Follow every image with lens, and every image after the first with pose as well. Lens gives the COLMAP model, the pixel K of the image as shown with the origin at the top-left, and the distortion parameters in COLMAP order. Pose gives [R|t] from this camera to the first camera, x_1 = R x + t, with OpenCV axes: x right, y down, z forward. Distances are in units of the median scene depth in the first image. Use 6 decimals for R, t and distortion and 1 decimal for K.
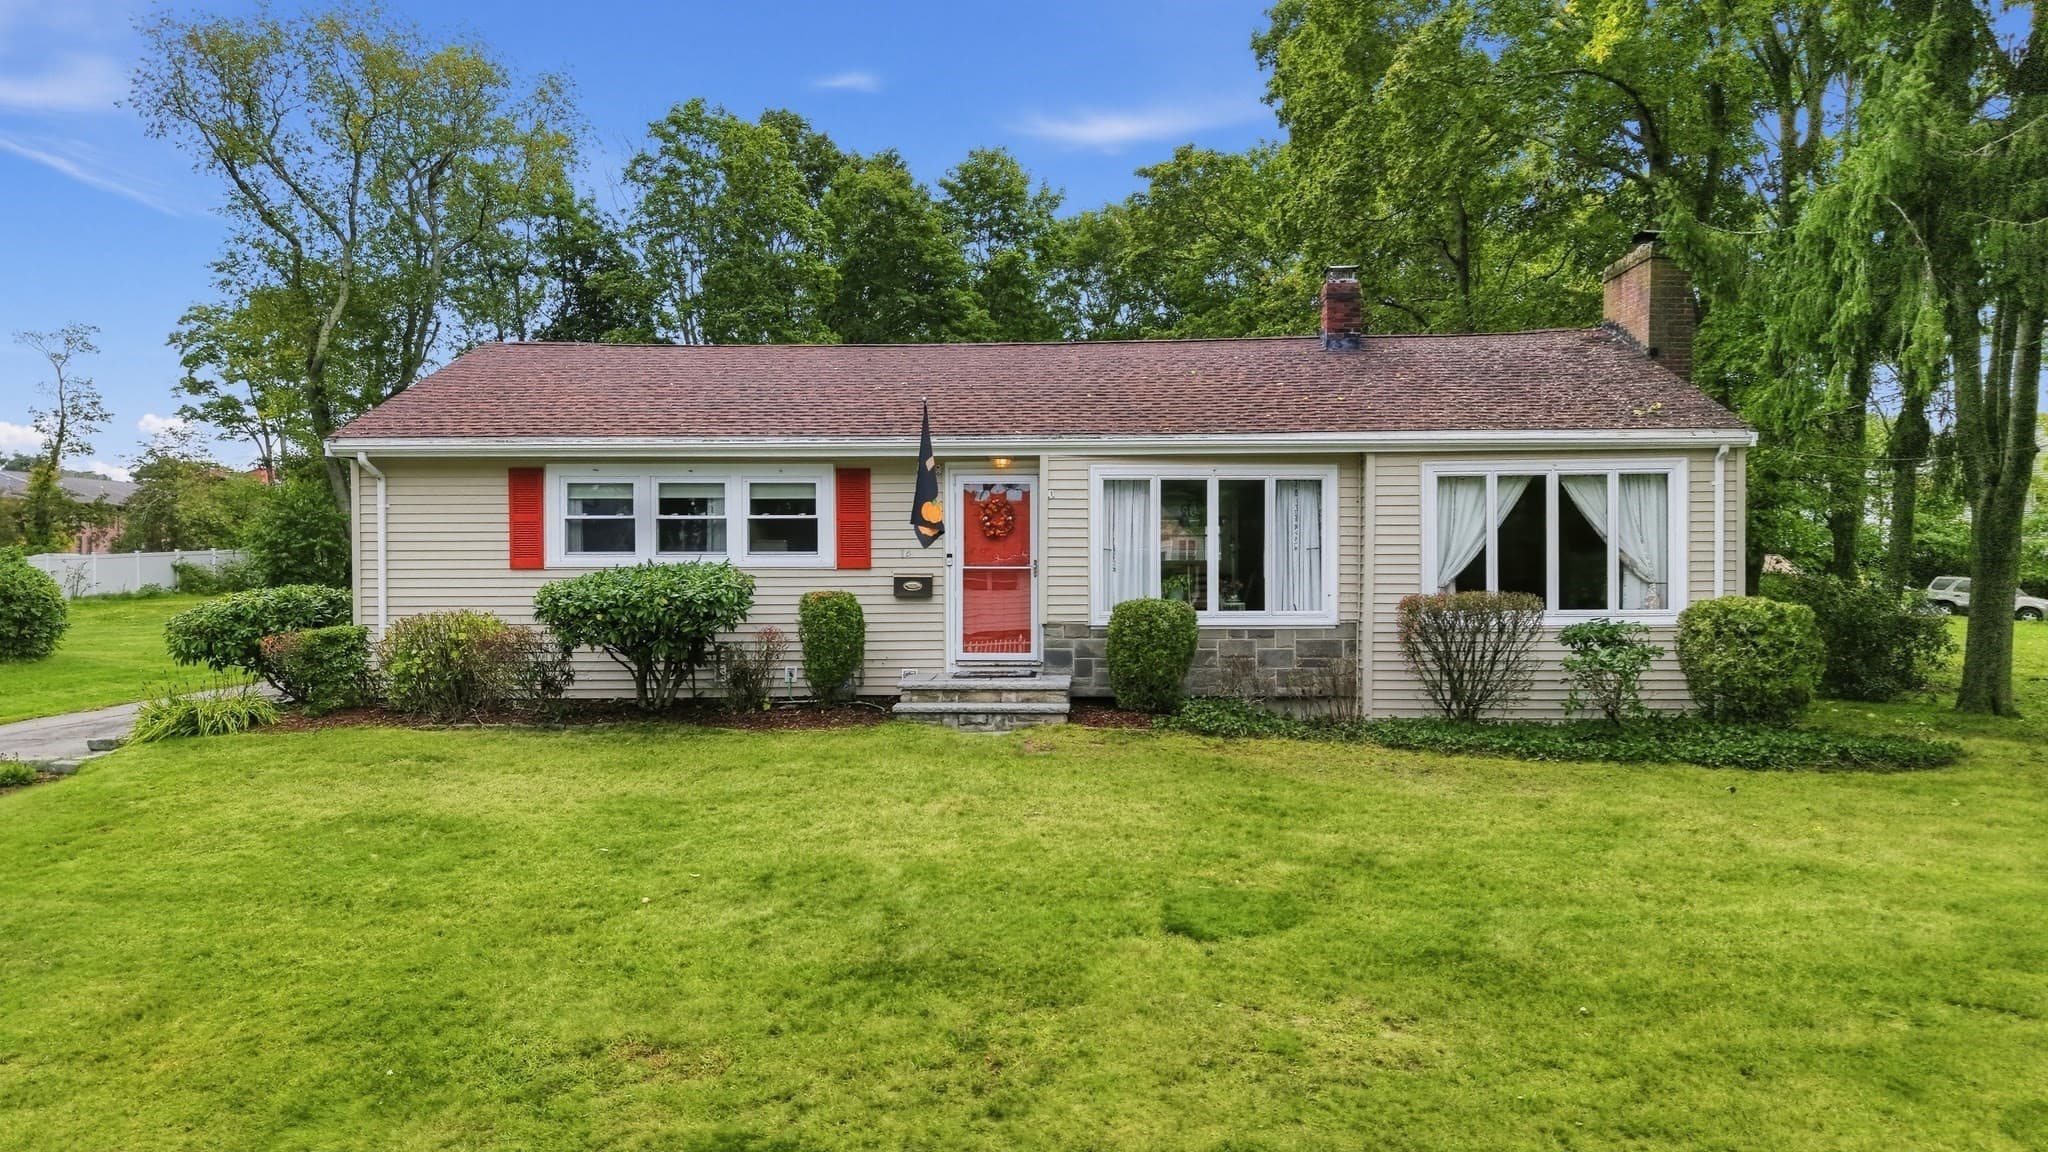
lens RADIAL K [[1390.8, 0, 1024.0], [0, 1390.8, 576.0], [0, 0, 1]] dist [0.054333, -0.066193]
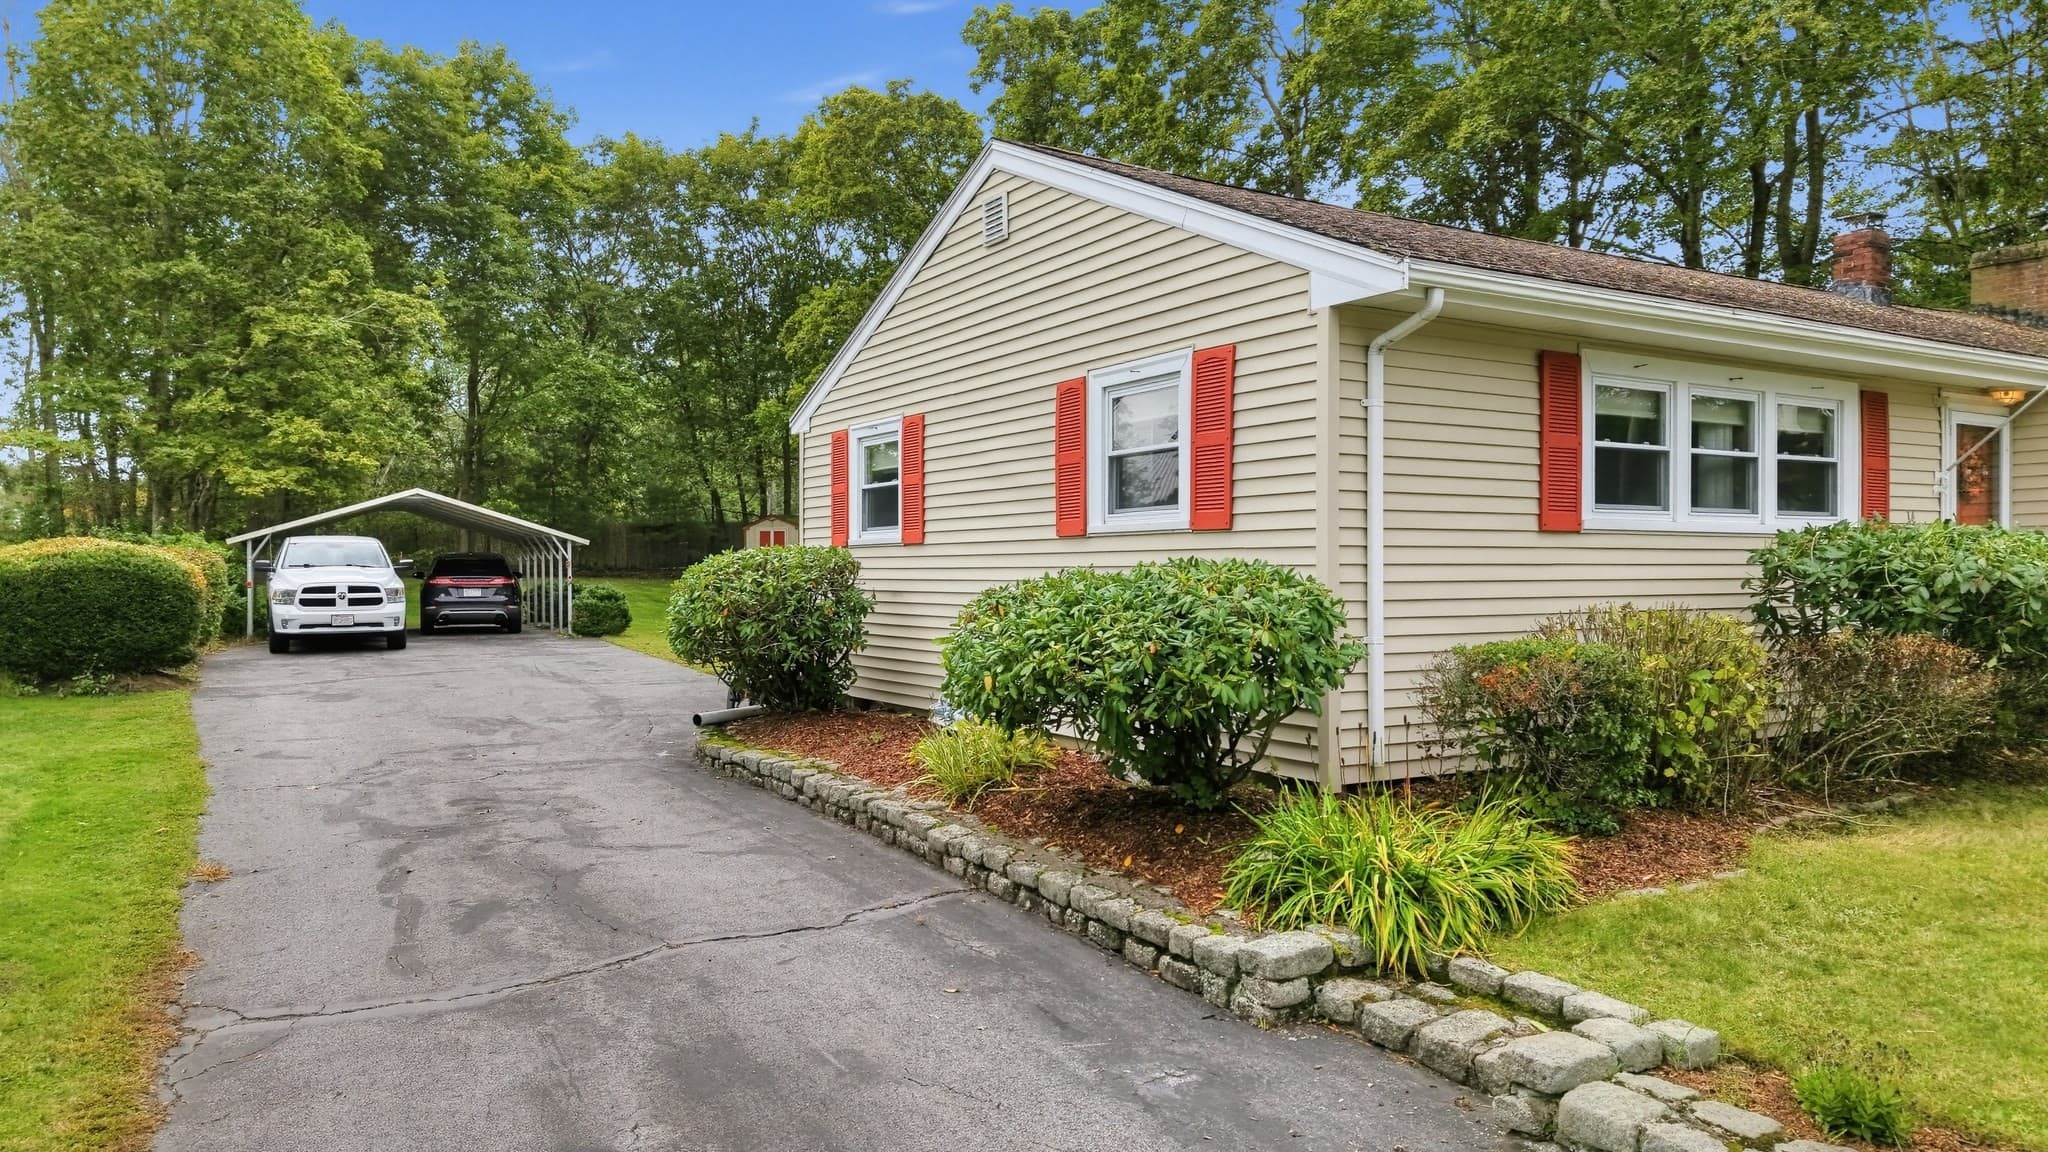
lens RADIAL K [[1367.1, 0, 1014.2], [0, 1367.1, 576.9], [0, 0, 1]] dist [0.056123, -0.076590]
pose [[0.829546, -0.002838, 0.558432, -0.866950], [0.003095, 0.999995, 0.000485, 0.012516], [-0.558430, 0.001327, 0.829550, 0.676183]]
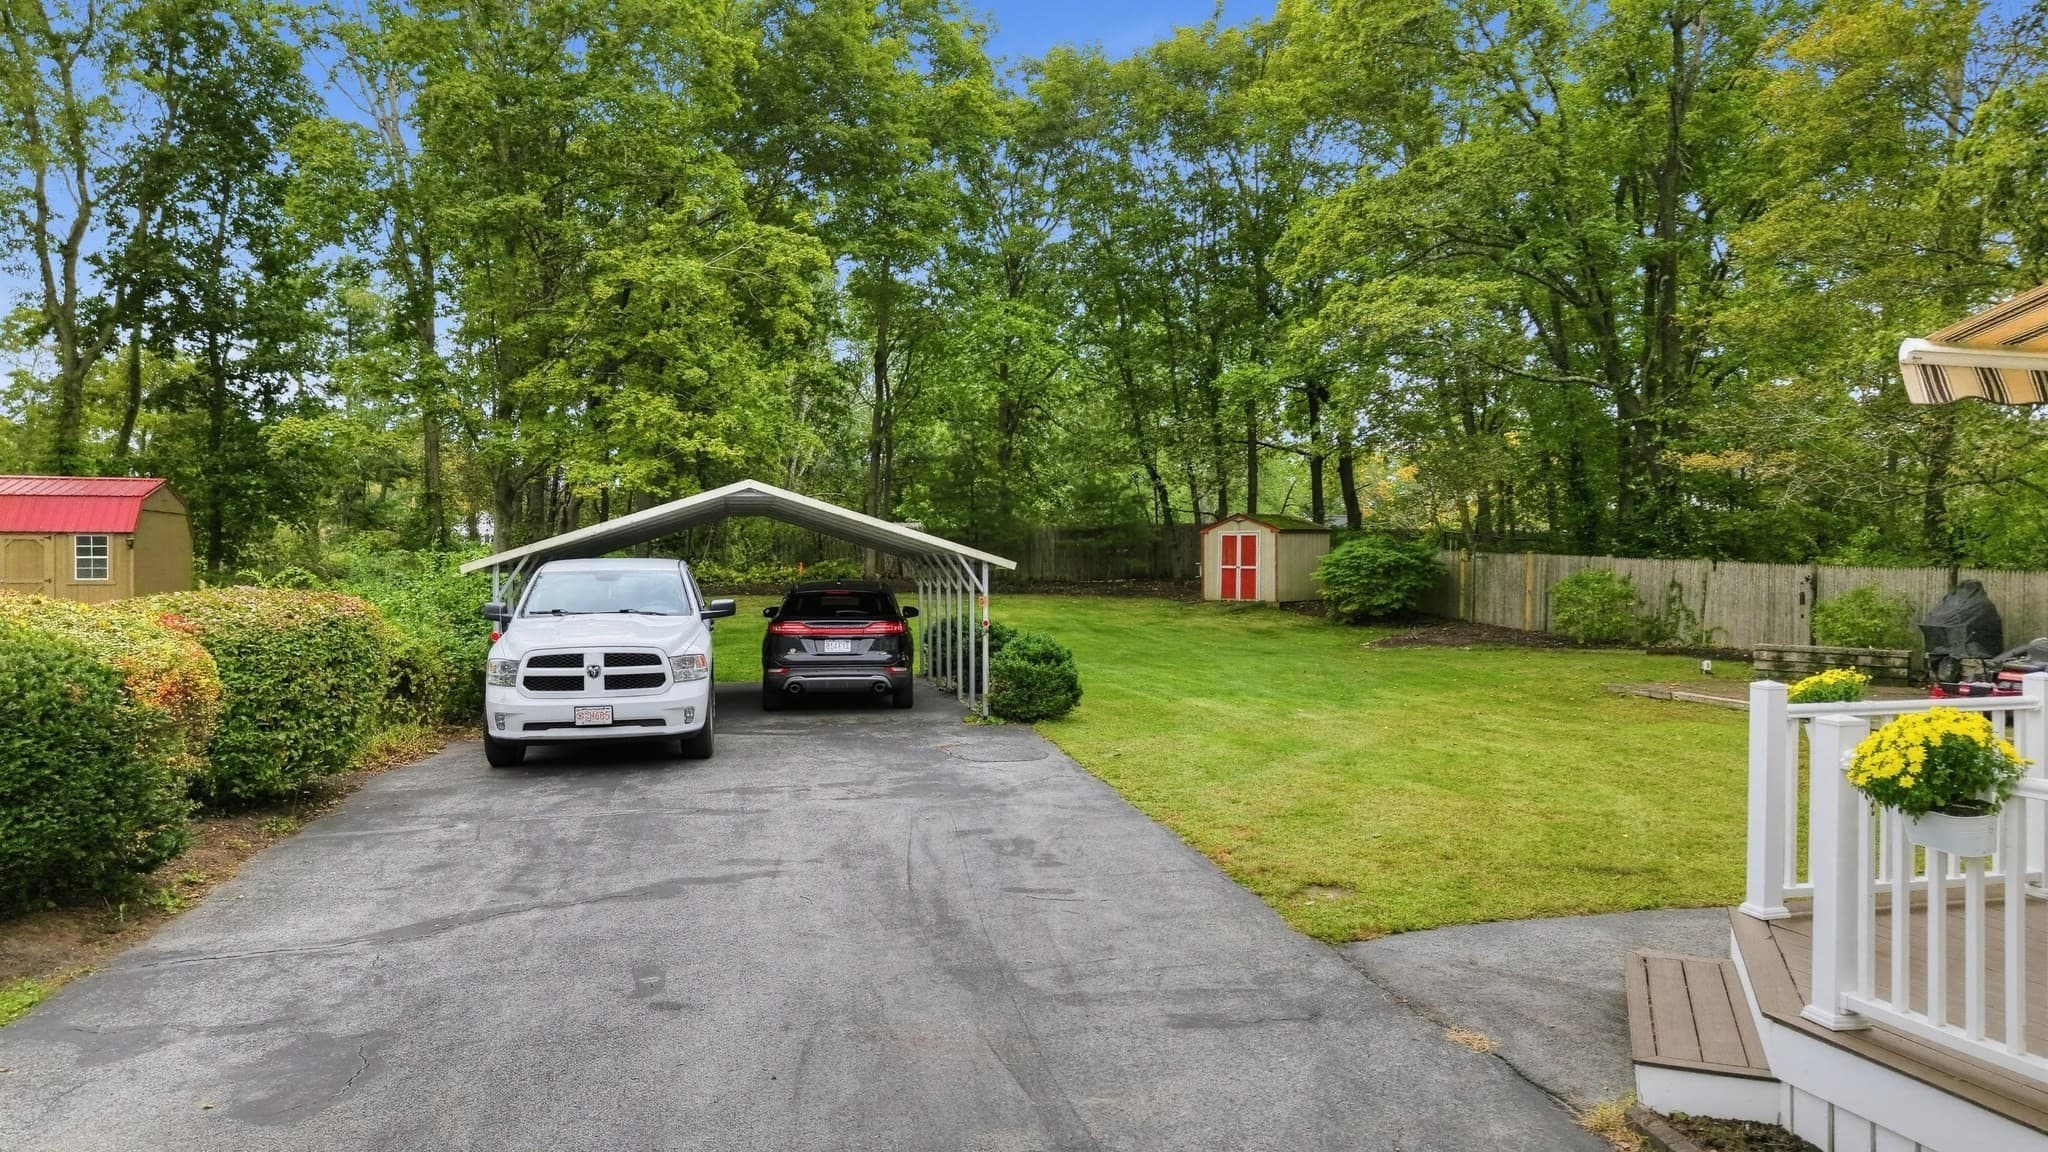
lens RADIAL K [[1367.1, 0, 1014.2], [0, 1367.1, 576.9], [0, 0, 1]] dist [0.056123, -0.076590]
pose [[0.956692, -0.002331, 0.291091, -0.640733], [0.002337, 0.999997, 0.000330, -0.024032], [-0.291091, 0.000364, 0.956695, 1.441981]]
